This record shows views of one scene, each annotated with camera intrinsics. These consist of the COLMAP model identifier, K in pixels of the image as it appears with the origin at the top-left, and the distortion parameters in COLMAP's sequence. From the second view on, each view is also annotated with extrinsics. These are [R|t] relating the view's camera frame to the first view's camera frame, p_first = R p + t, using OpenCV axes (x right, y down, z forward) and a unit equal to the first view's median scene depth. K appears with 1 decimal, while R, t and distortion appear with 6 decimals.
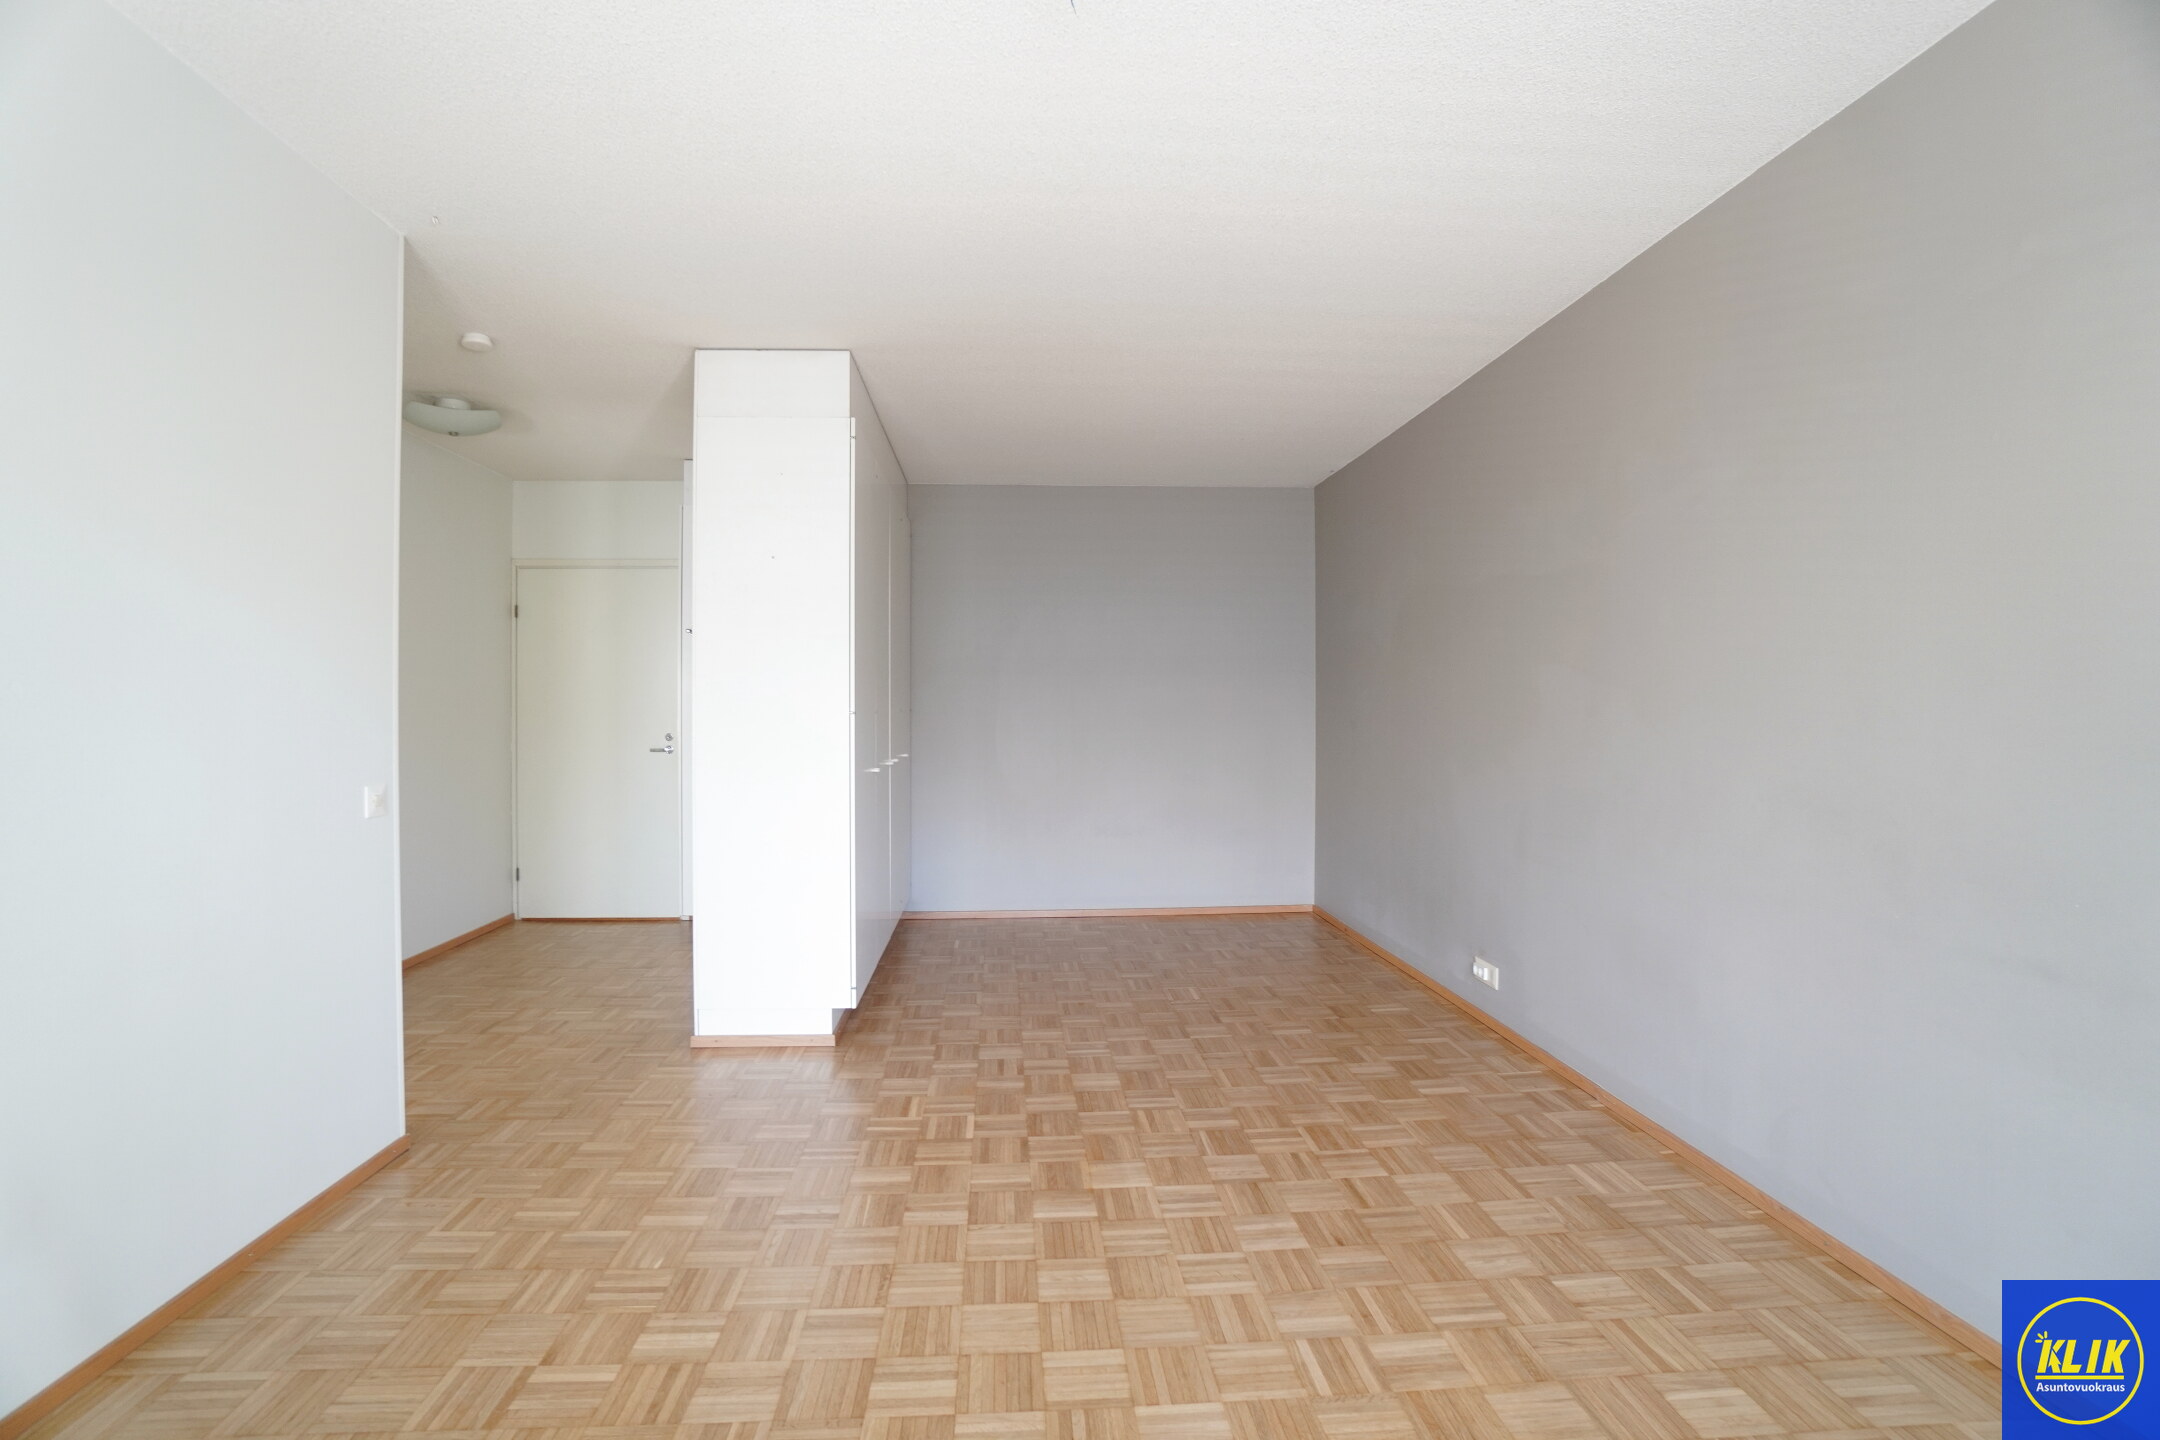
lens RADIAL K [[961.4, 0, 1062.2], [0, 961.4, 700.4], [0, 0, 1]] dist [-0.067291, 0.025579]
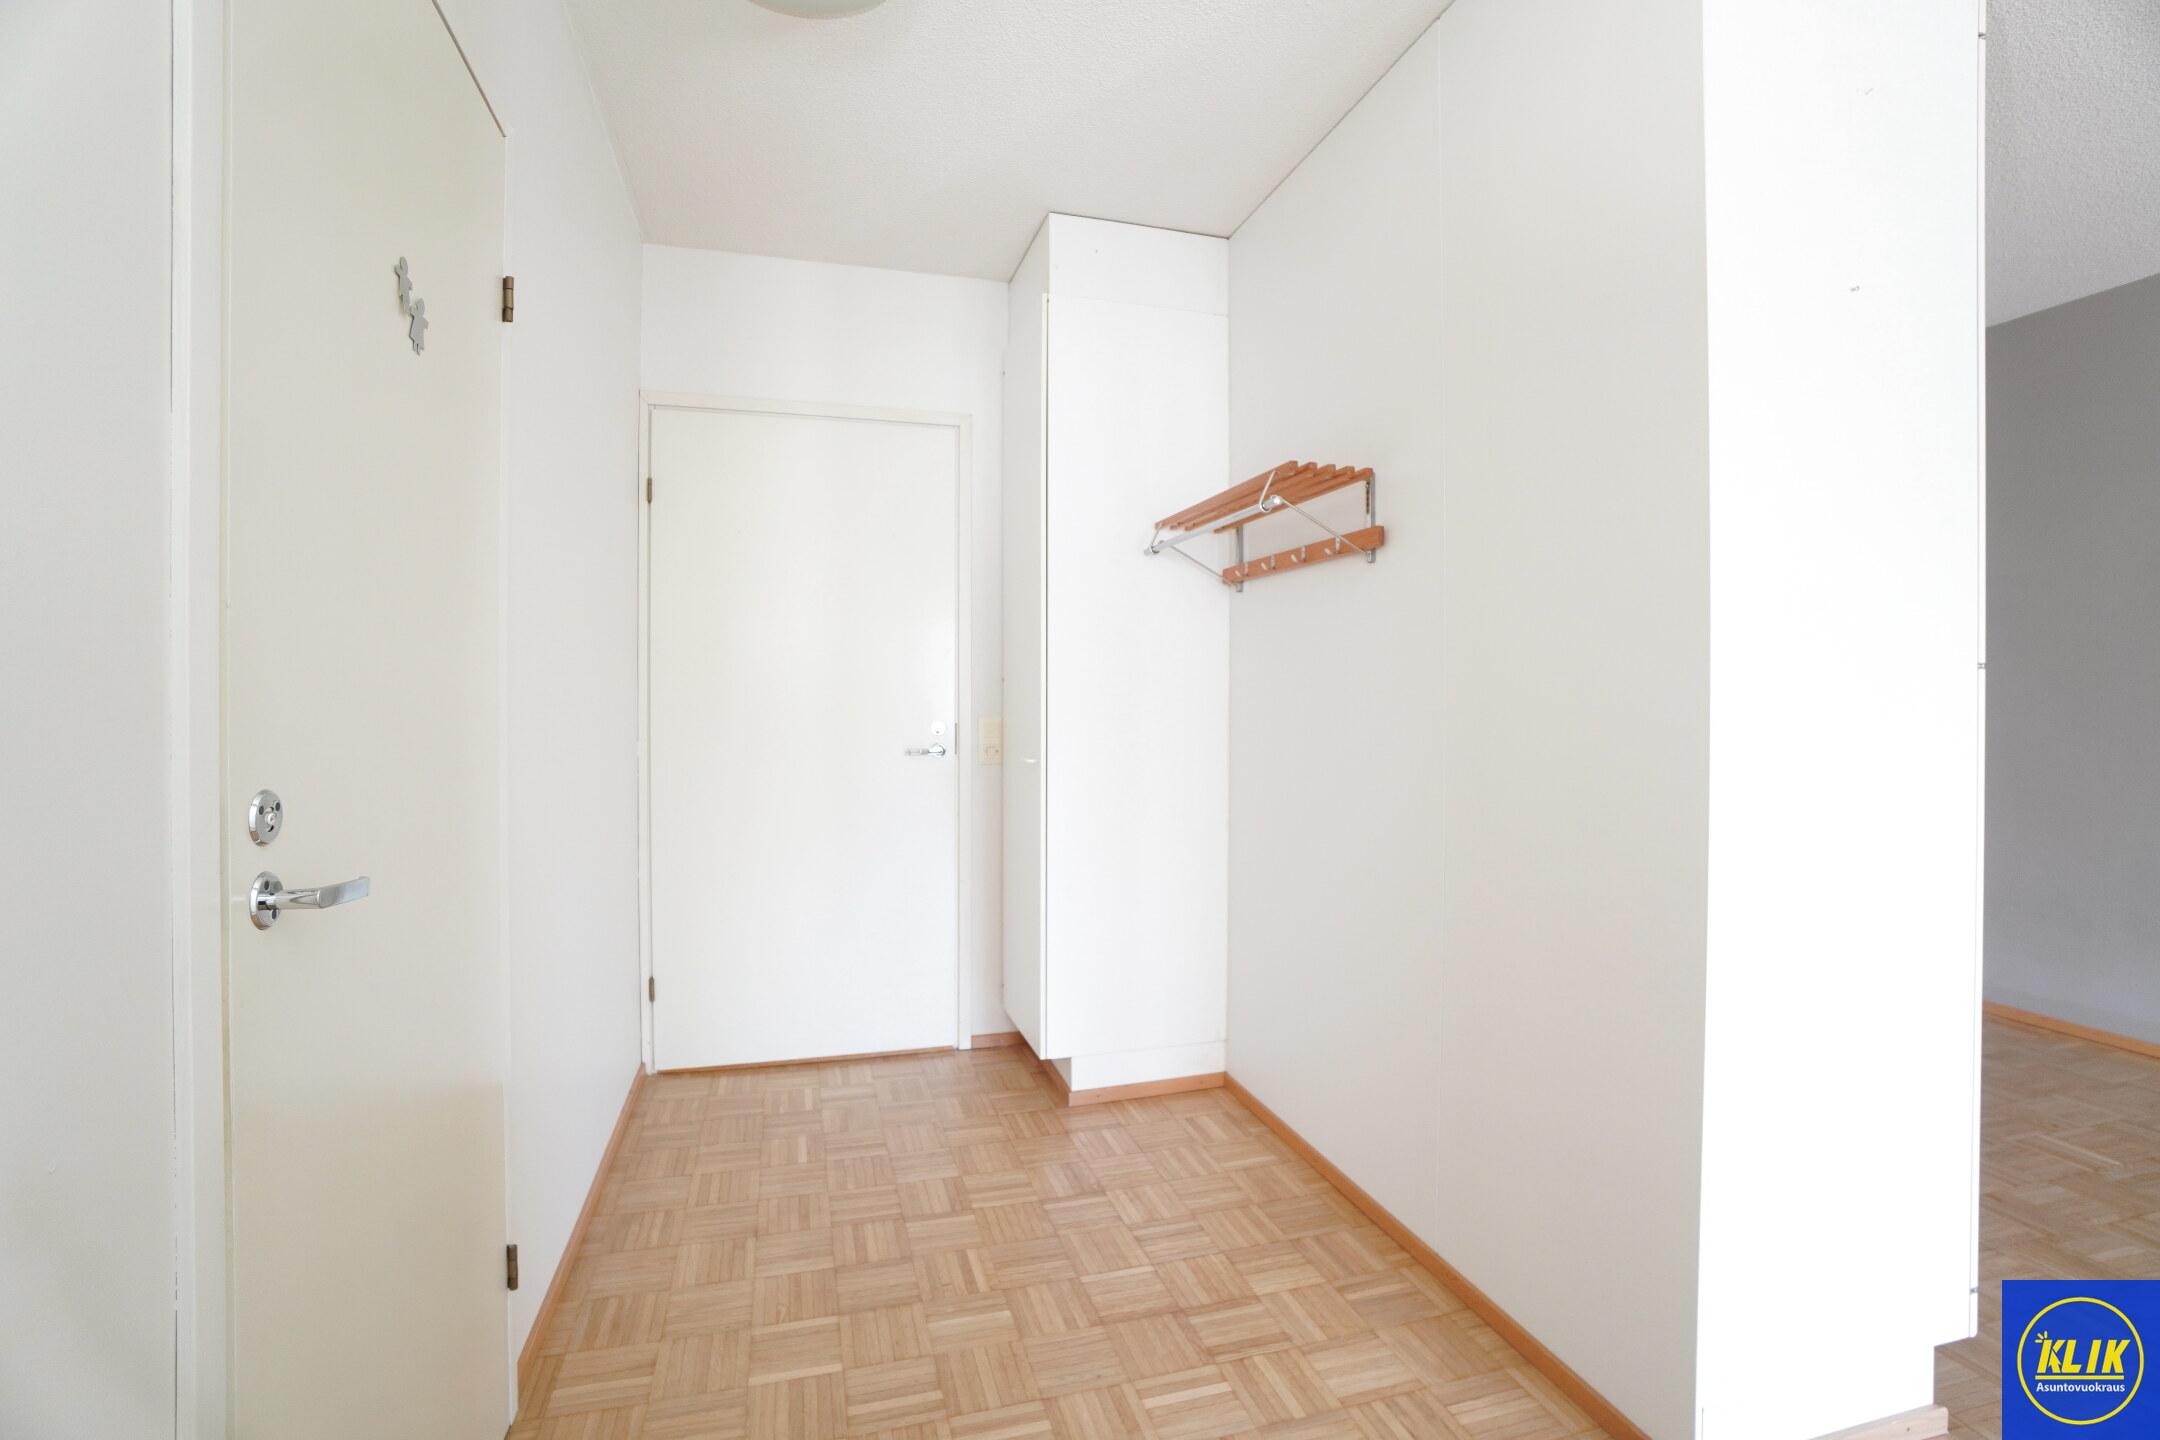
lens RADIAL K [[961.4, 0, 1062.2], [0, 961.4, 700.4], [0, 0, 1]] dist [-0.067291, 0.025579]
pose [[0.976457, -0.002114, 0.215701, -0.893210], [-0.001876, 0.999831, 0.018292, 0.022006], [-0.215703, -0.018266, 0.976288, 0.829542]]
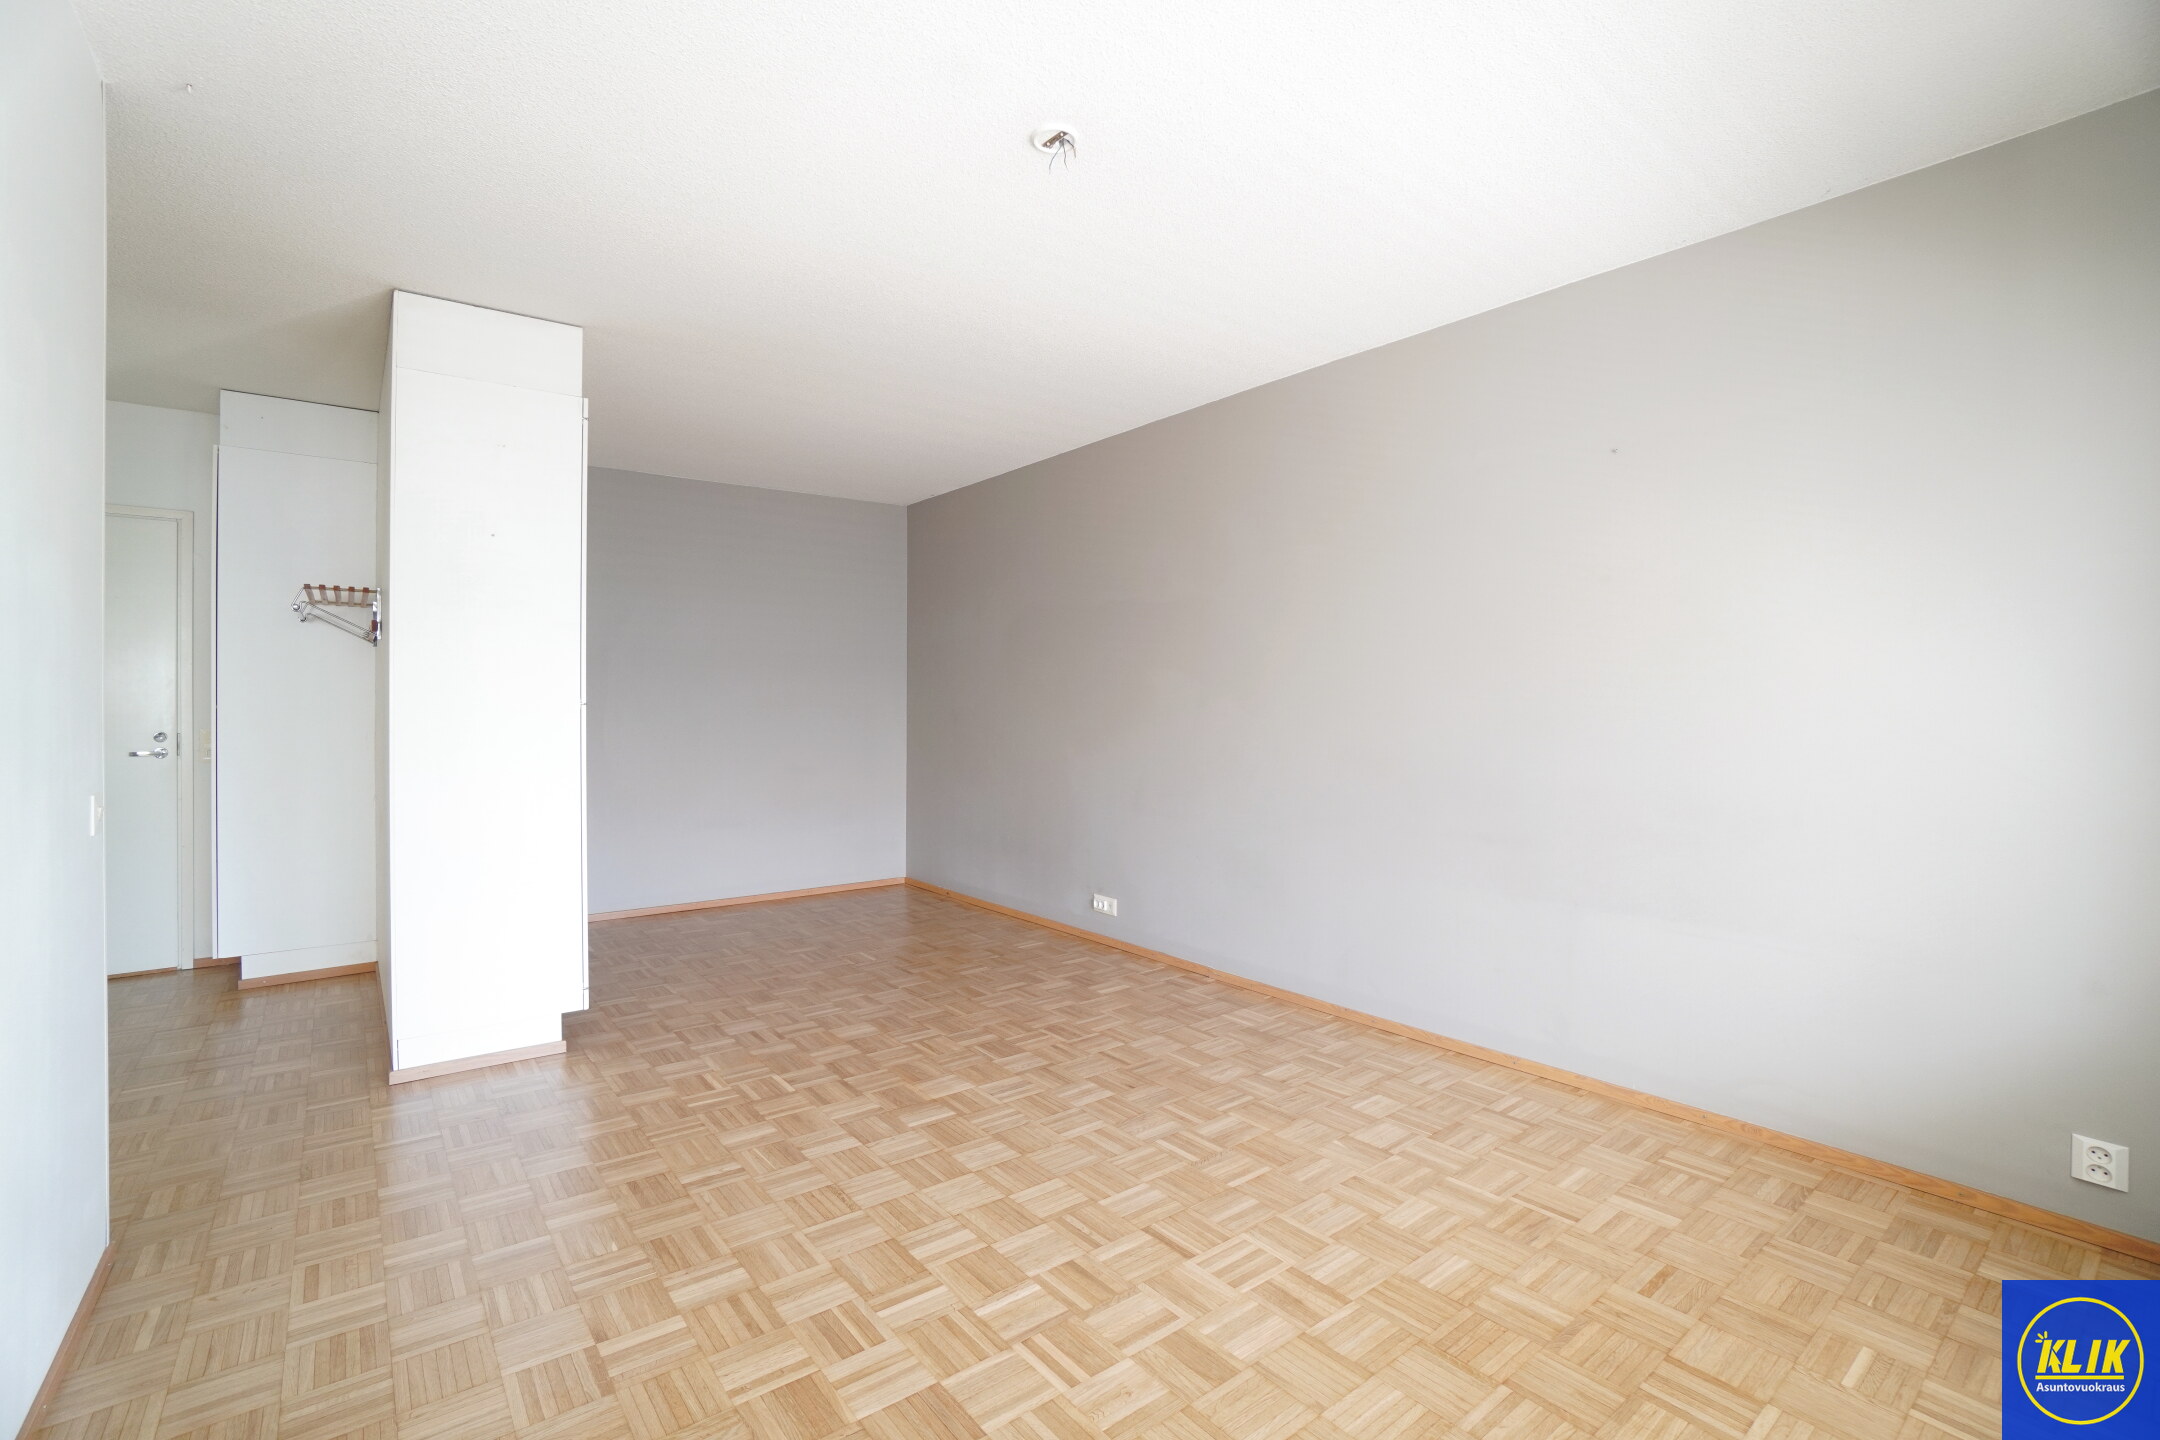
lens RADIAL K [[961.4, 0, 1062.2], [0, 961.4, 700.4], [0, 0, 1]] dist [-0.067291, 0.025579]
pose [[0.827969, 0.004039, 0.560760, -0.436607], [-0.005811, 0.999982, 0.001378, 0.006816], [-0.560744, -0.004400, 0.827977, -0.074545]]
